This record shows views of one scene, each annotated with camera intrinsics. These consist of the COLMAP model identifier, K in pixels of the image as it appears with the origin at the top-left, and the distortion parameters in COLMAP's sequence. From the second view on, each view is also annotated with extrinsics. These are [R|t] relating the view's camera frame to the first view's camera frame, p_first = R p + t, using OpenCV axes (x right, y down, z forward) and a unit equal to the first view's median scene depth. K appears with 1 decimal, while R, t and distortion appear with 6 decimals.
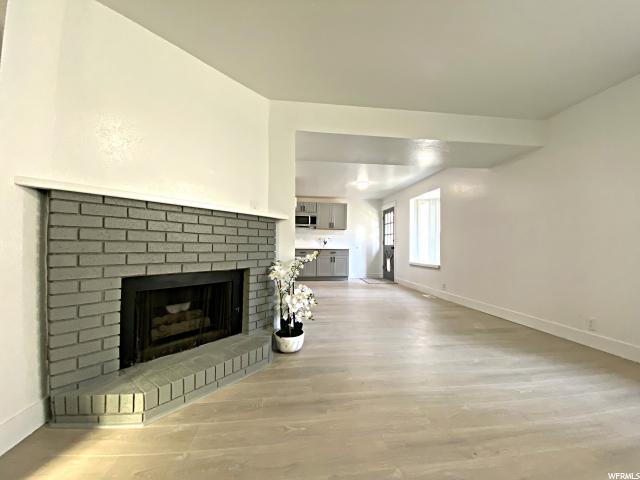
lens RADIAL K [[256.8, 0, 320.0], [0, 256.8, 240.0], [0, 0, 1]] dist [0.000833, -0.000022]
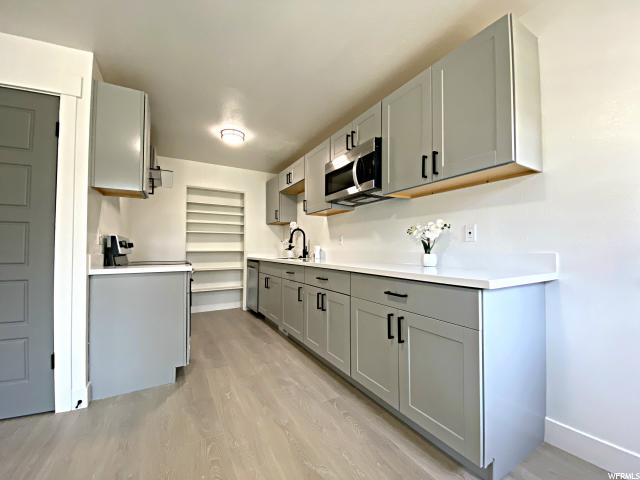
lens RADIAL K [[259.2, 0, 311.5], [0, 259.2, 241.7], [0, 0, 1]] dist [0.002175, -0.014068]
pose [[0.360412, -0.035285, -0.932126, 0.321883], [0.024718, 0.999295, -0.028271, 0.017025], [0.932466, -0.012851, 0.361030, 1.260283]]
